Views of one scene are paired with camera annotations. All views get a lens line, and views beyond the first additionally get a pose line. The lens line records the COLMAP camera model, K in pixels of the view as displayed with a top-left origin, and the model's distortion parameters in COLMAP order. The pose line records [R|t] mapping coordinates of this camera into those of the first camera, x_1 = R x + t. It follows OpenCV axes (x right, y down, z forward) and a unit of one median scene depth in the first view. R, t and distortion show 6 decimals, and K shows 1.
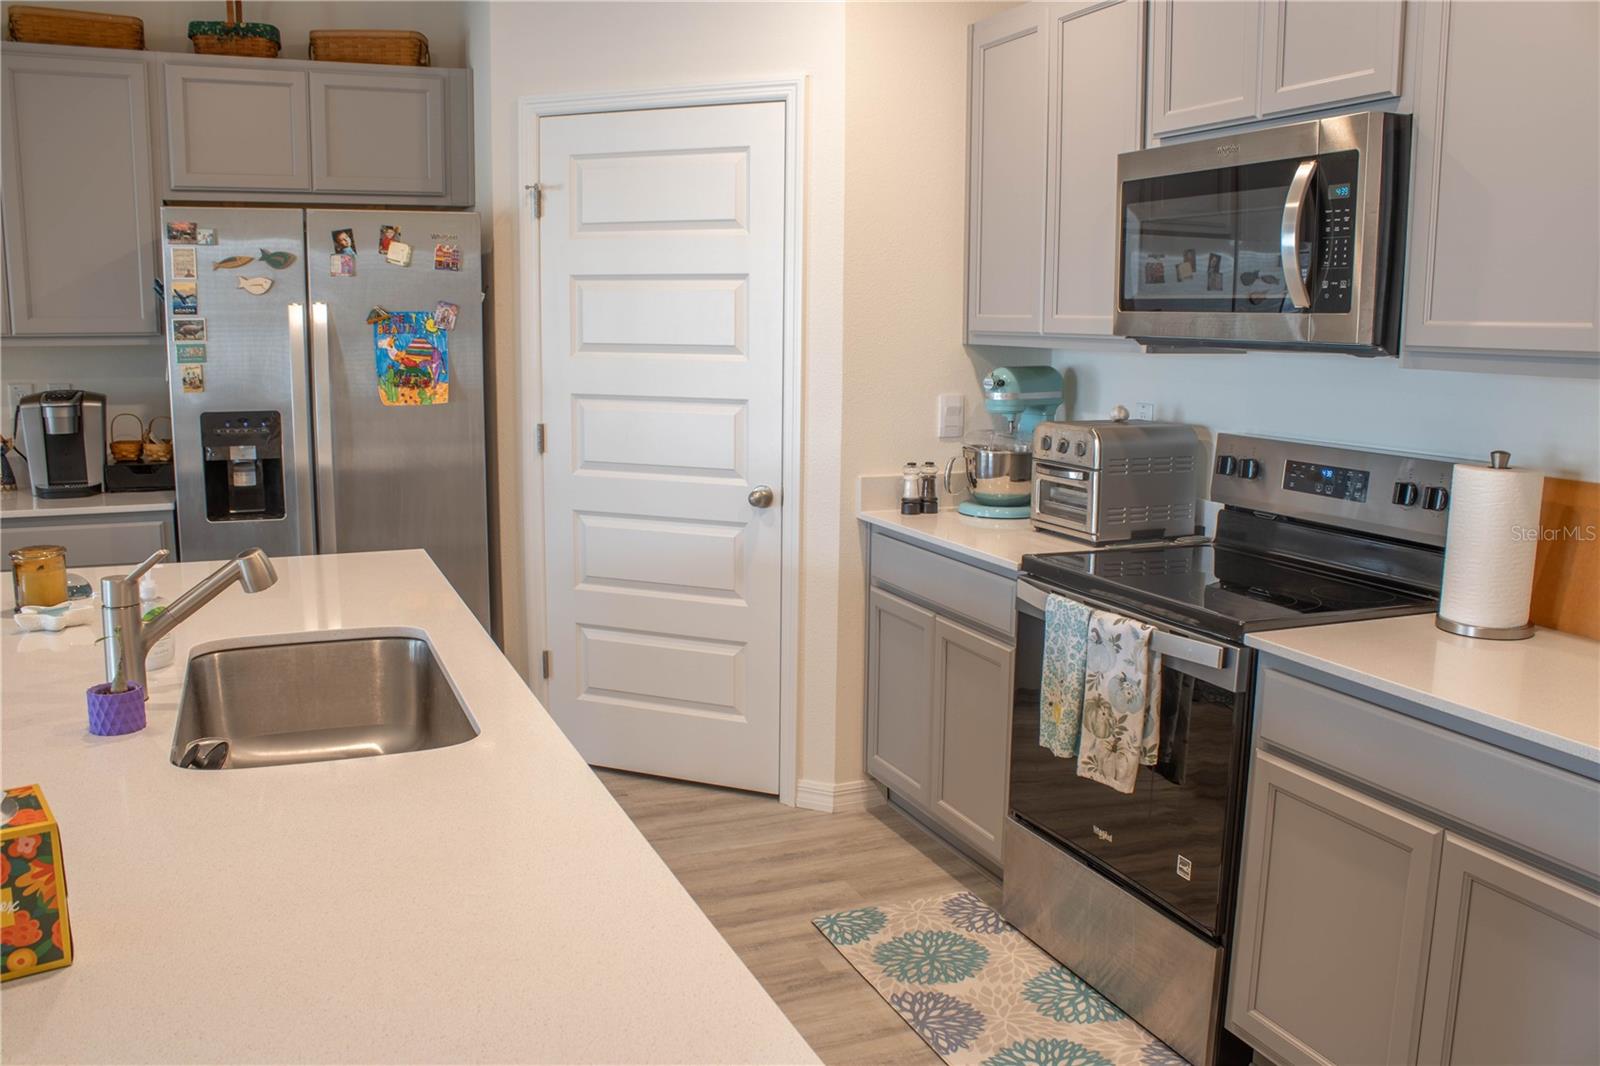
lens RADIAL K [[1326.4, 0, 800.0], [0, 1326.4, 533.0], [0, 0, 1]] dist [-0.158996, 0.154415]
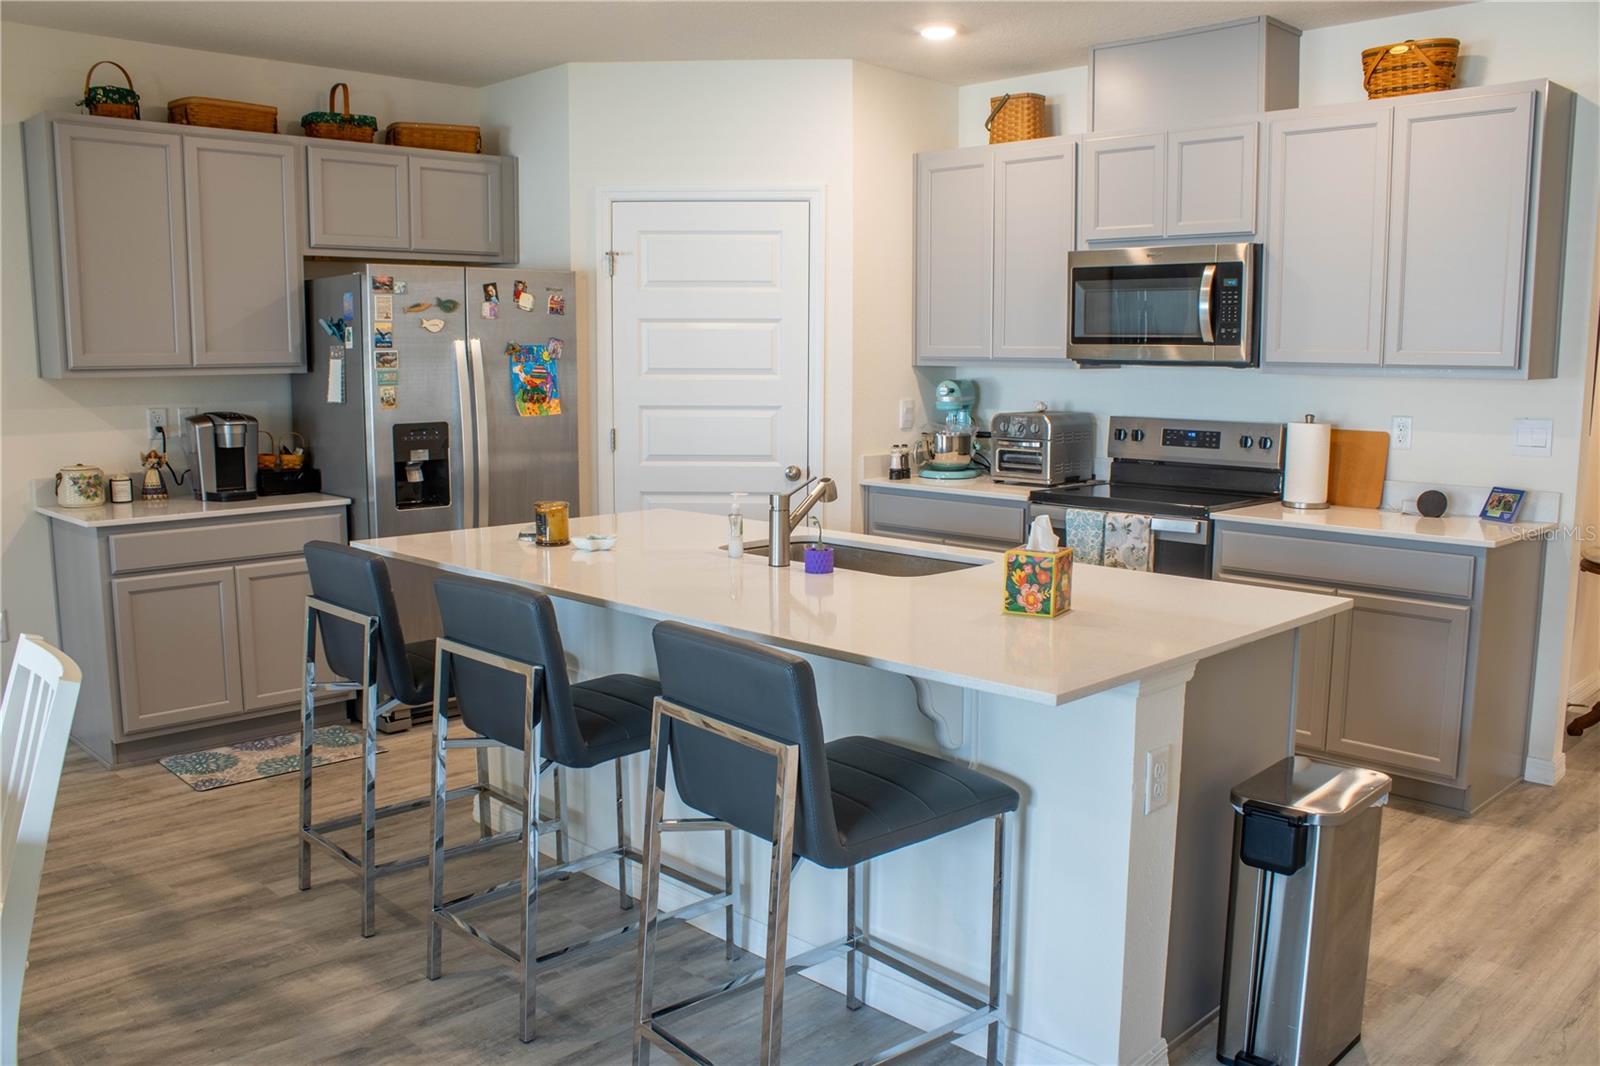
lens RADIAL K [[1326.4, 0, 800.0], [0, 1326.4, 533.0], [0, 0, 1]] dist [-0.158996, 0.154415]
pose [[0.925818, -0.058645, 0.373393, -0.584875], [0.066369, 0.997764, -0.007851, 0.051086], [-0.372098, 0.032050, 0.927640, -0.348194]]
